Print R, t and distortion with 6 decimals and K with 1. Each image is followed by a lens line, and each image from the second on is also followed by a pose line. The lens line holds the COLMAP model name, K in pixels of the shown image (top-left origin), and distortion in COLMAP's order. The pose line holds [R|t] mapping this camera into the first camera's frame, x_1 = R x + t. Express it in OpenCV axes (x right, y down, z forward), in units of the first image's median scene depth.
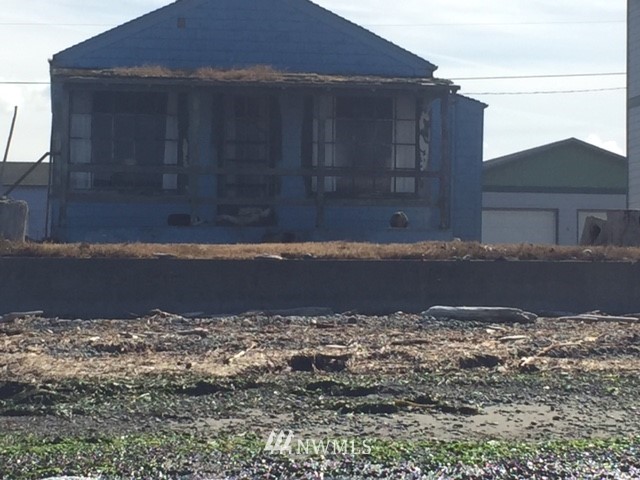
lens RADIAL K [[1864.9, 0, 320.5], [0, 1864.9, 240.2], [0, 0, 1]] dist [-0.007243, 0.000000]
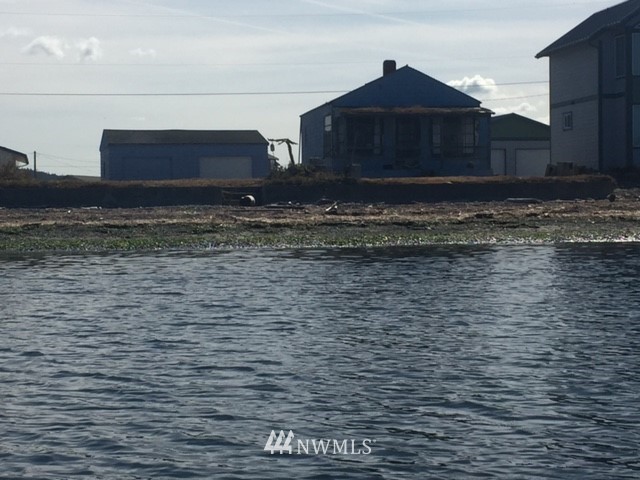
lens RADIAL K [[1317.3, 0, 319.5], [0, 1317.3, 239.4], [0, 0, 1]] dist [-0.031888, 0.000000]
pose [[0.999589, -0.019007, 0.021447, -0.211464], [0.017619, 0.997851, 0.063111, -0.028105], [-0.022600, -0.062707, 0.997776, -0.818079]]
